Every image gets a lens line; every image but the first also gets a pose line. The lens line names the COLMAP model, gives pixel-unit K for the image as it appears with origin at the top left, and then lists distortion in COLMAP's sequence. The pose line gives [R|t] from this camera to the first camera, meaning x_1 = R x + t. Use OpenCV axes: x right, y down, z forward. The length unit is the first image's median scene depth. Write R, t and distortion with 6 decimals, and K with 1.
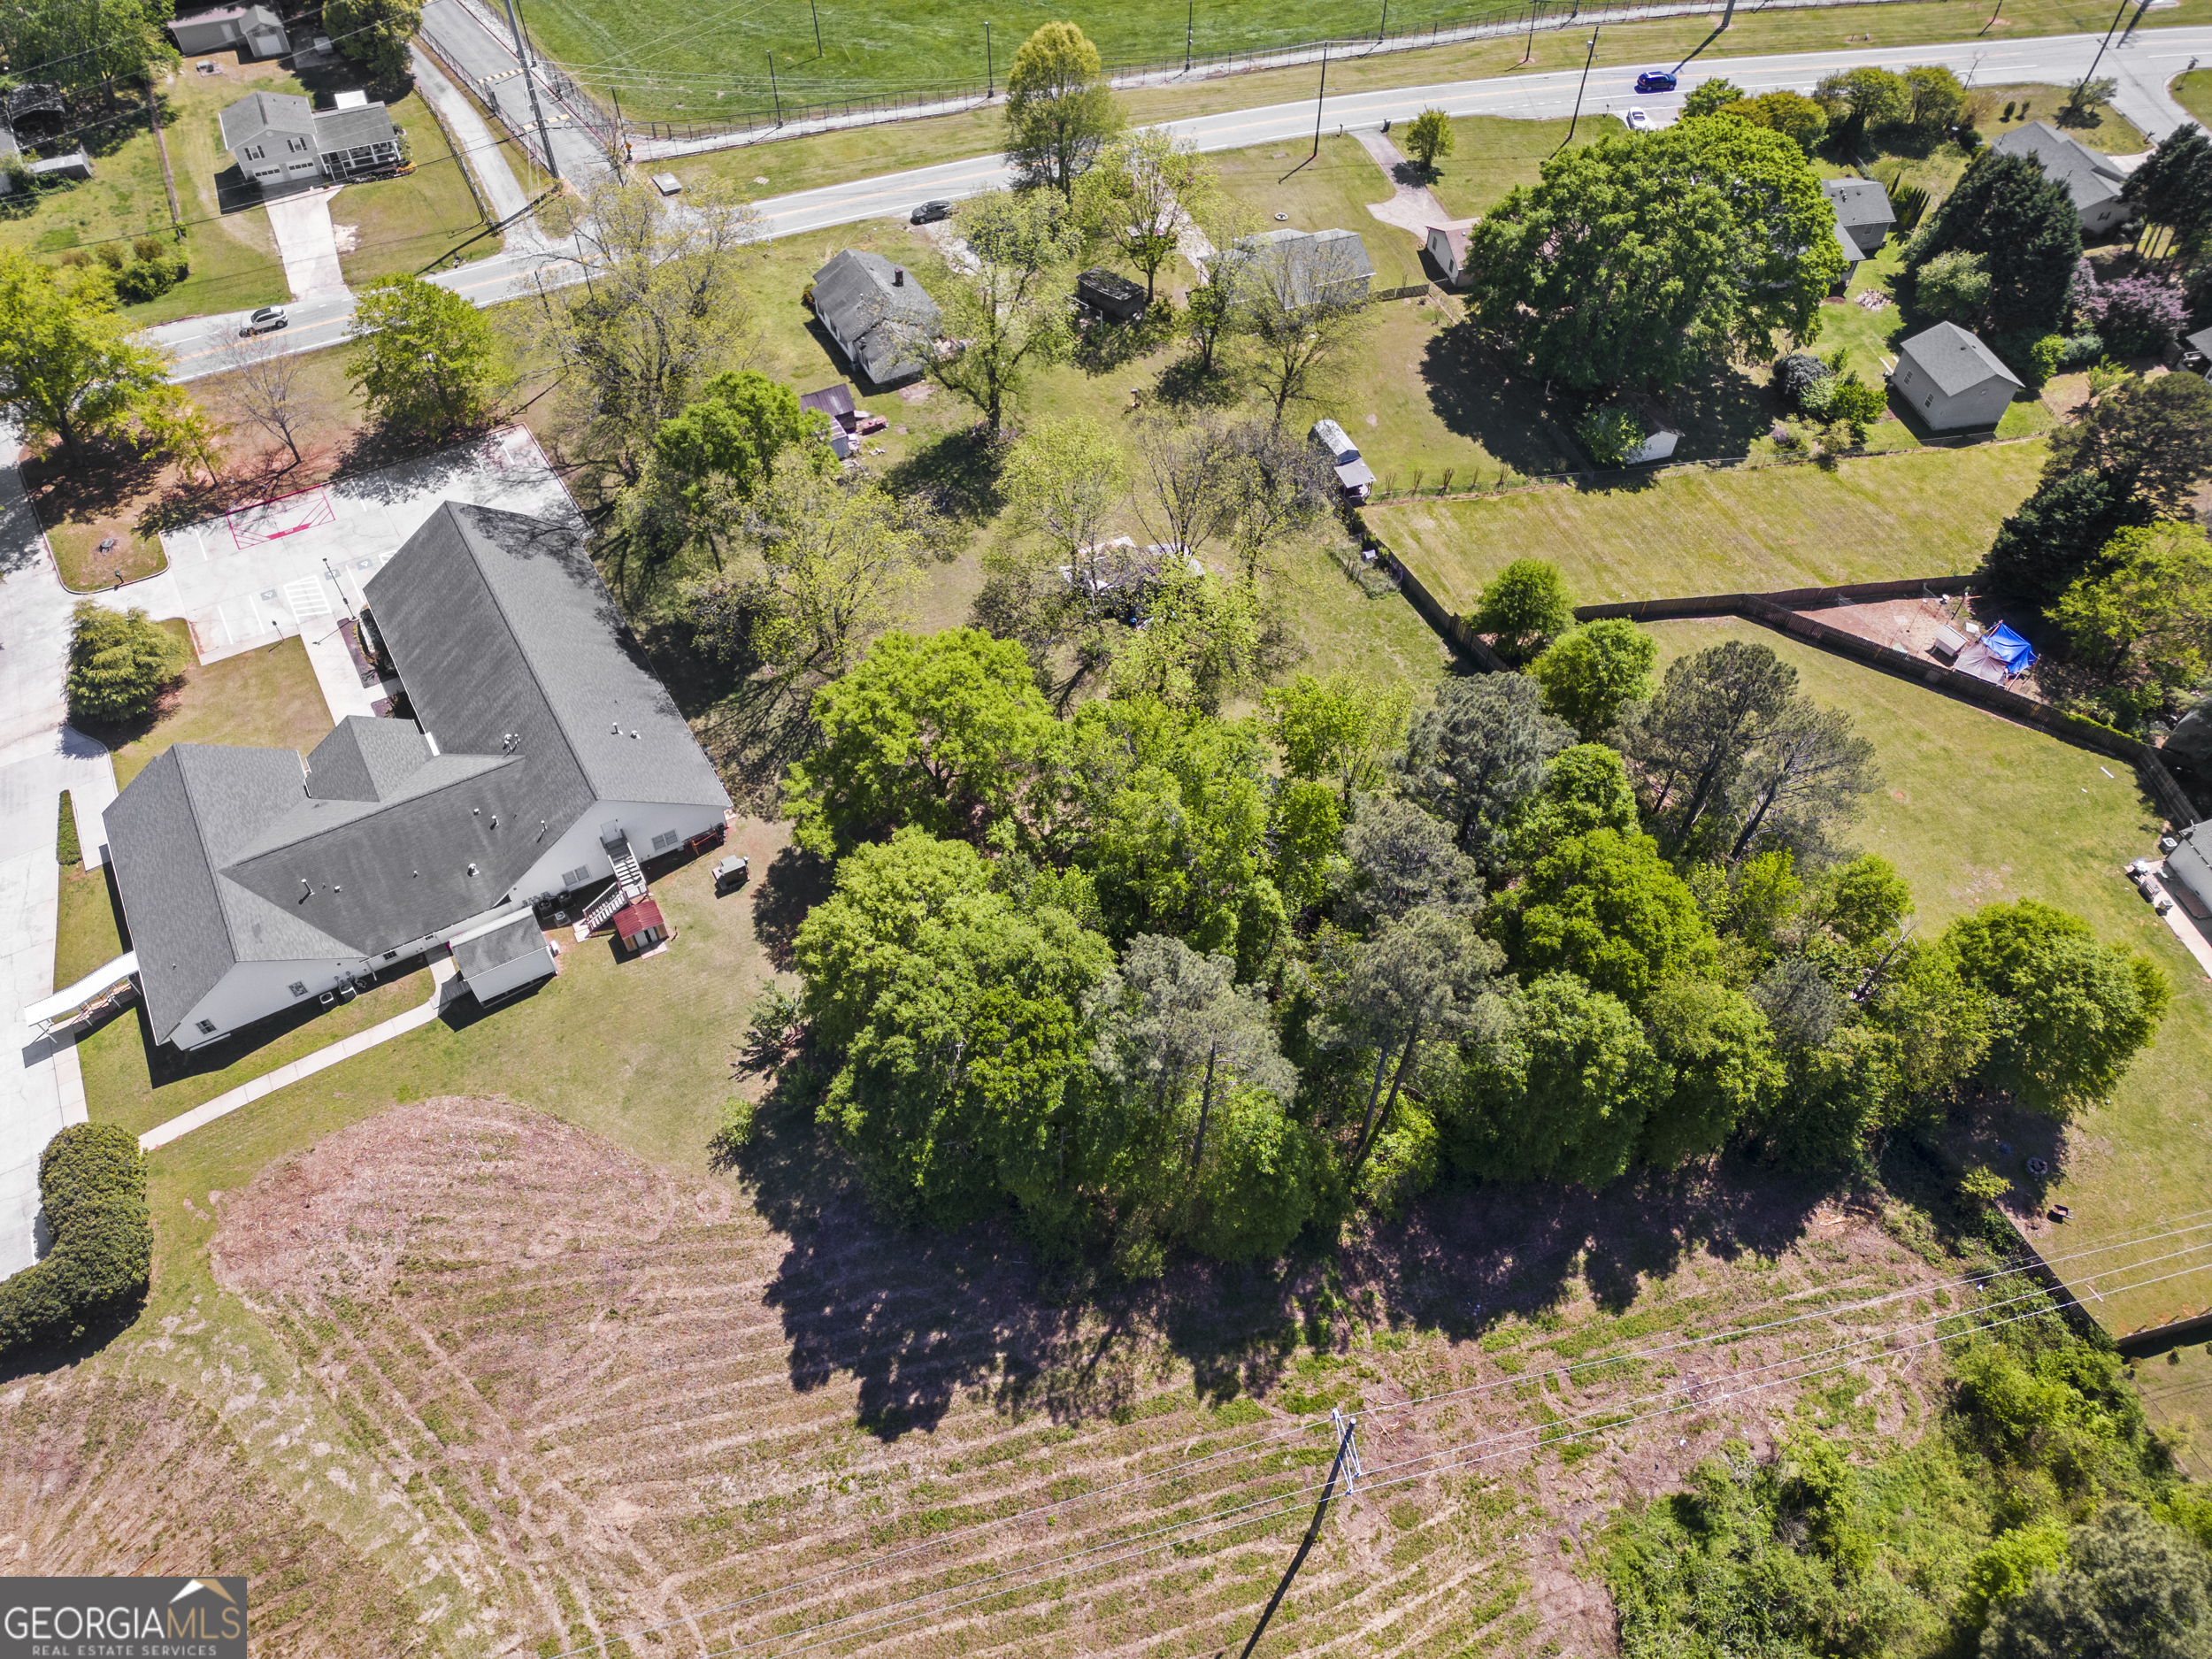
lens RADIAL K [[1549.6, 0, 1046.7], [0, 1549.6, 812.2], [0, 0, 1]] dist [0.059172, -0.051762]
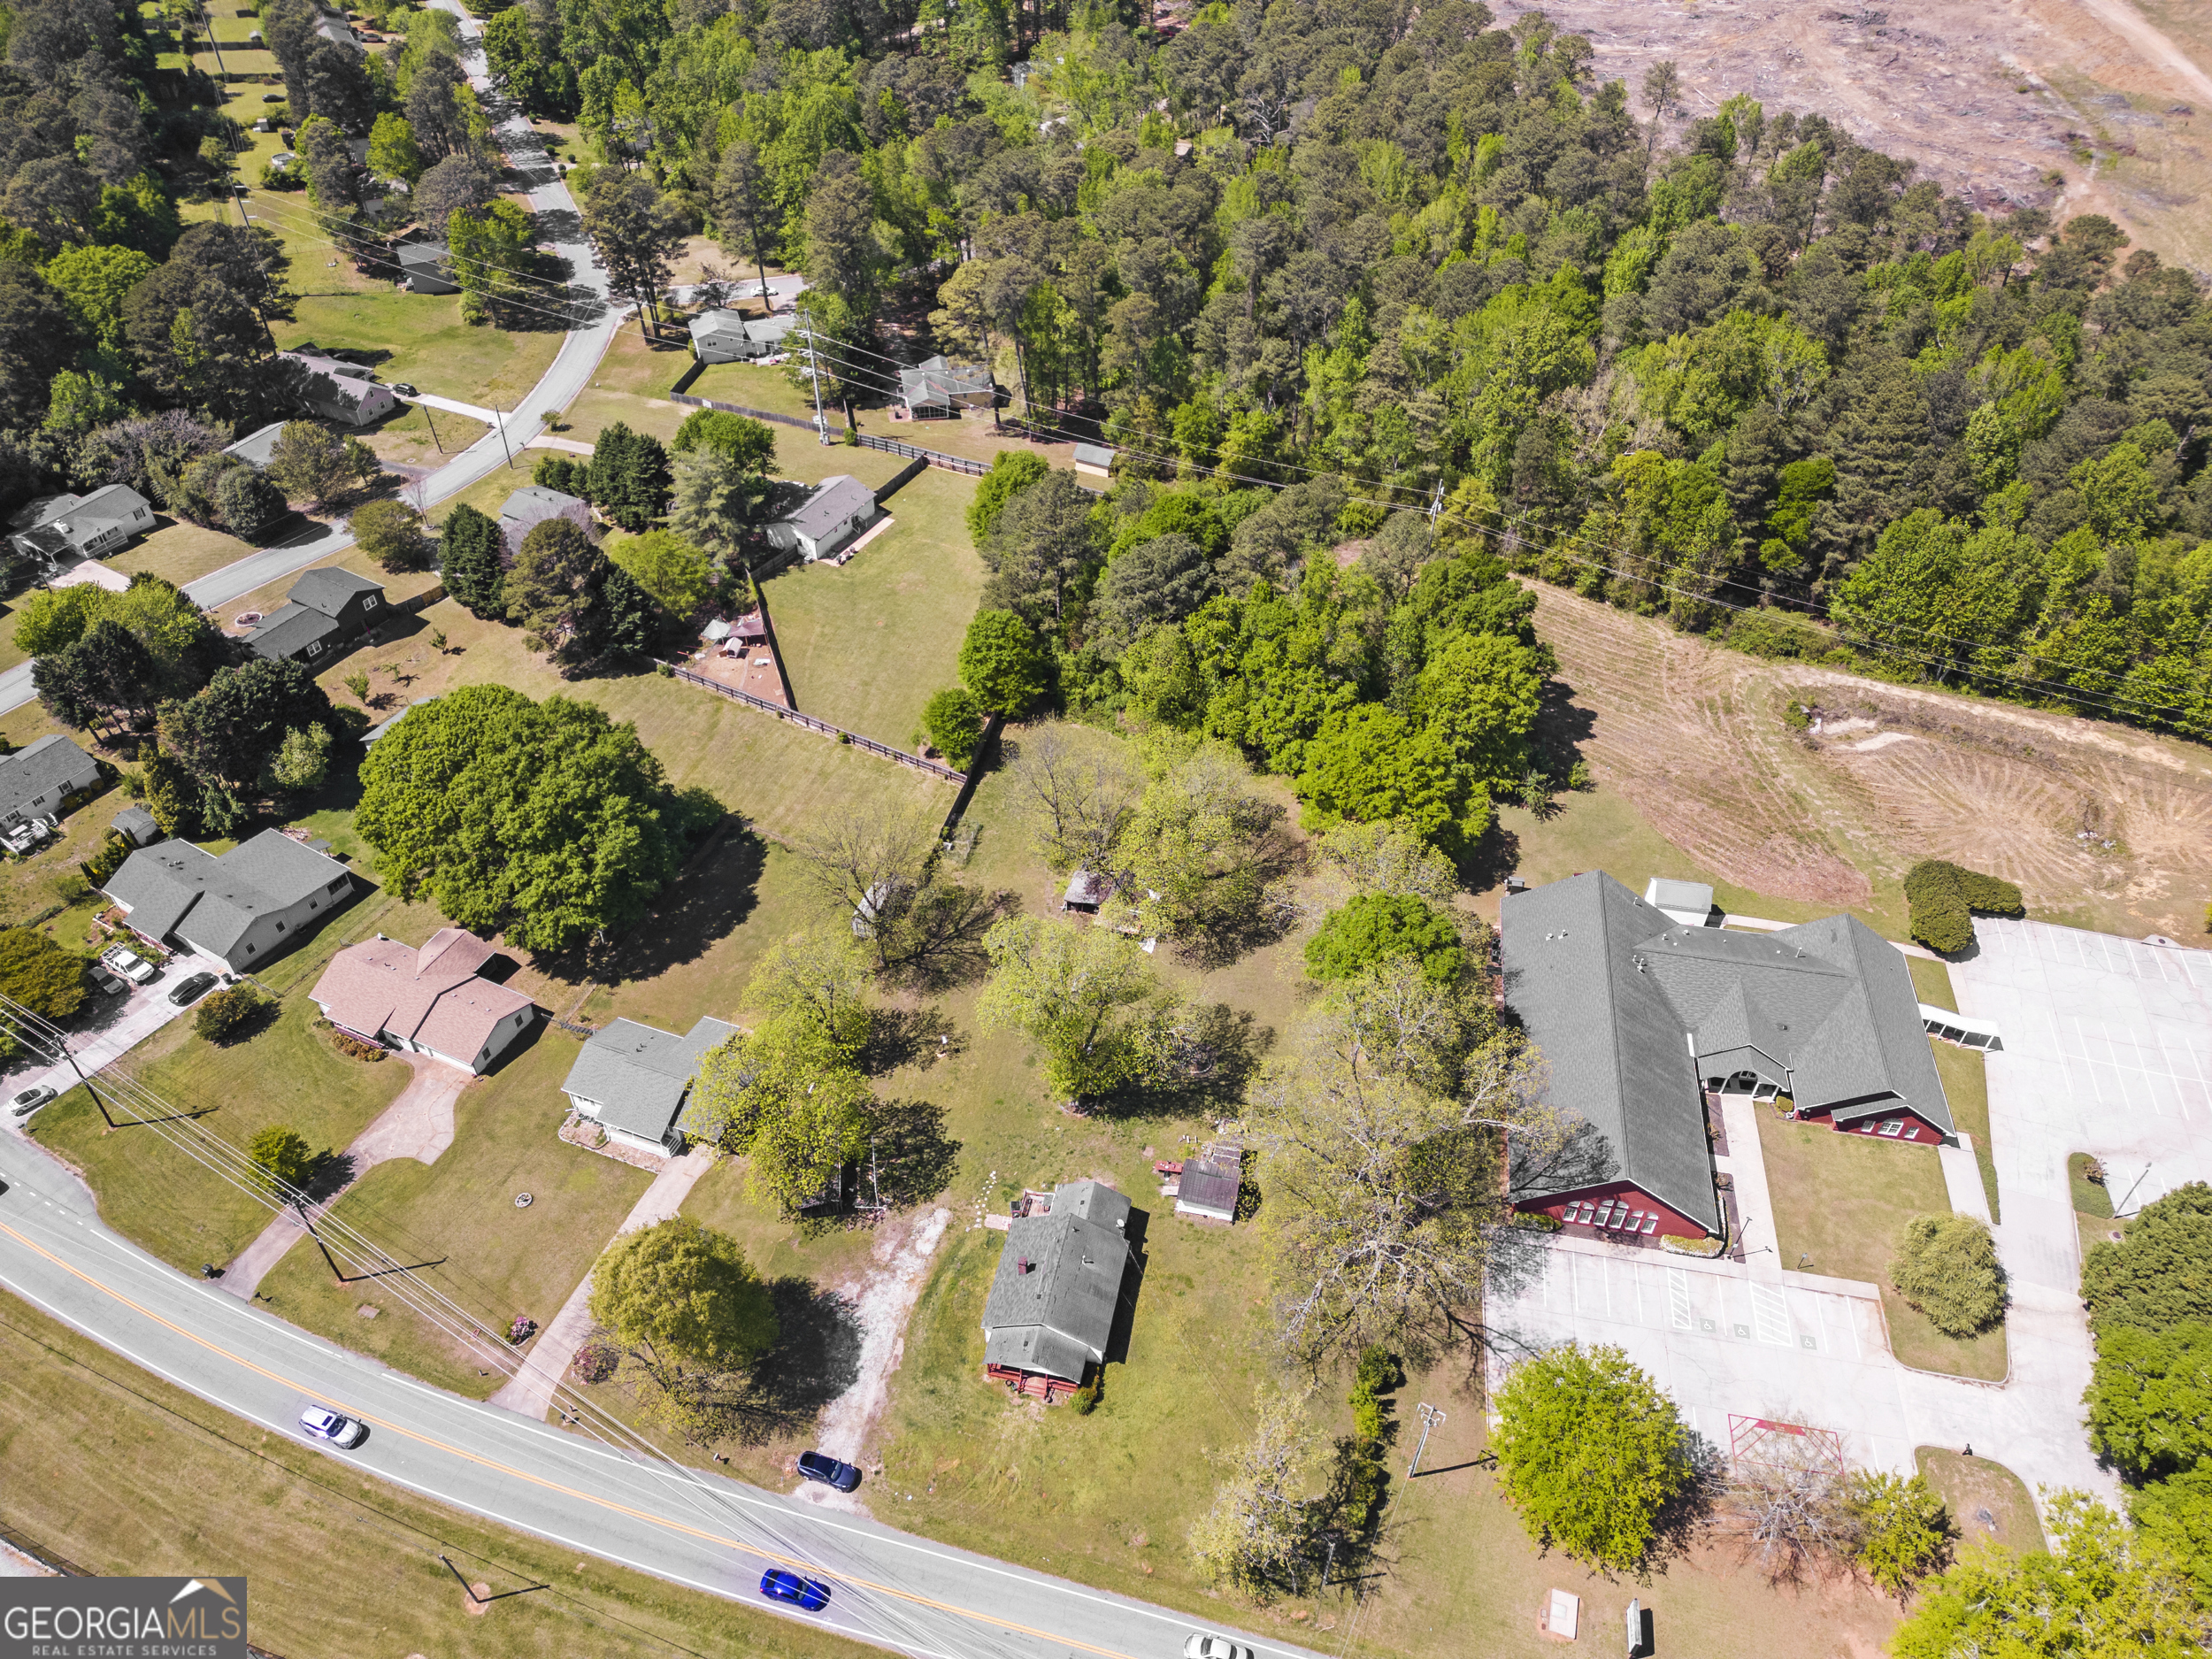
lens RADIAL K [[1549.6, 0, 1115.0], [0, 1549.6, 837.2], [0, 0, 1]] dist [0.059172, -0.051762]
pose [[-0.779756, -0.436055, 0.449262, -0.505775], [0.470795, 0.064642, 0.879871, -1.329809], [-0.412713, 0.897596, 0.154888, 0.817987]]
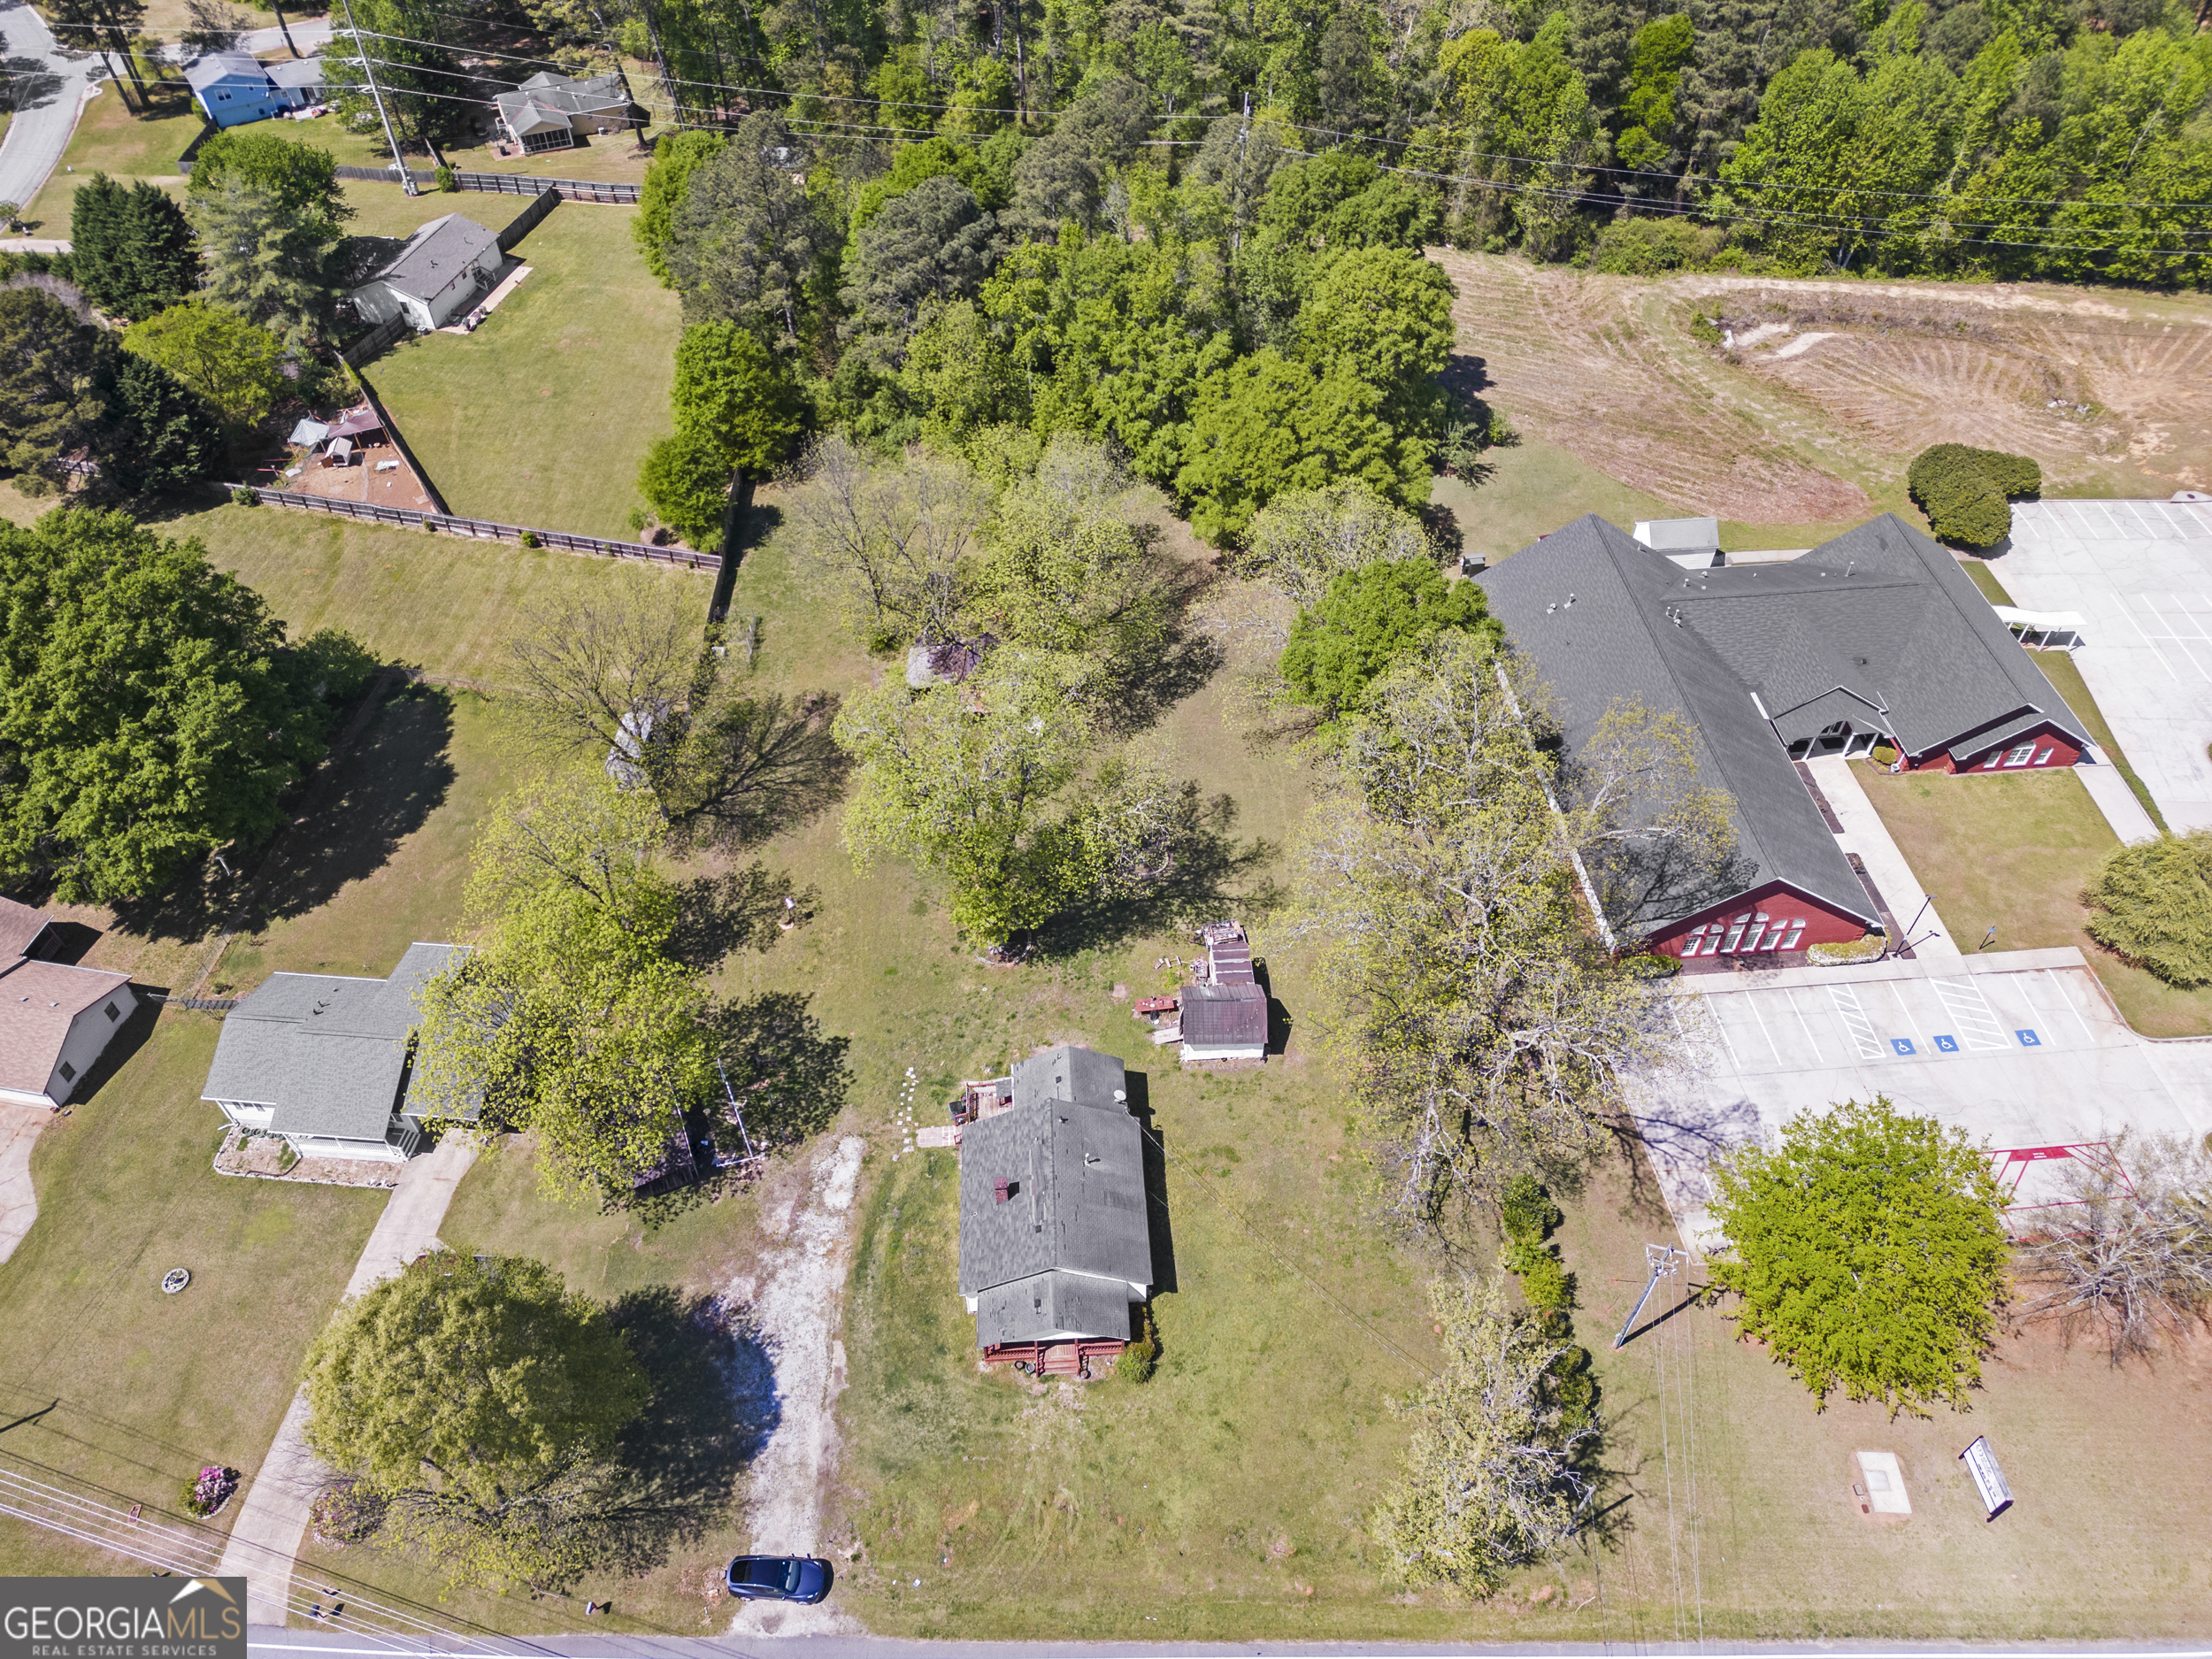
lens RADIAL K [[1549.6, 0, 1113.4], [0, 1549.6, 828.0], [0, 0, 1]] dist [0.059172, -0.051762]
pose [[-0.915952, -0.294875, 0.272178, -0.302115], [0.307122, -0.078575, 0.948421, -1.050497], [-0.258280, 0.952300, 0.162533, 0.983606]]
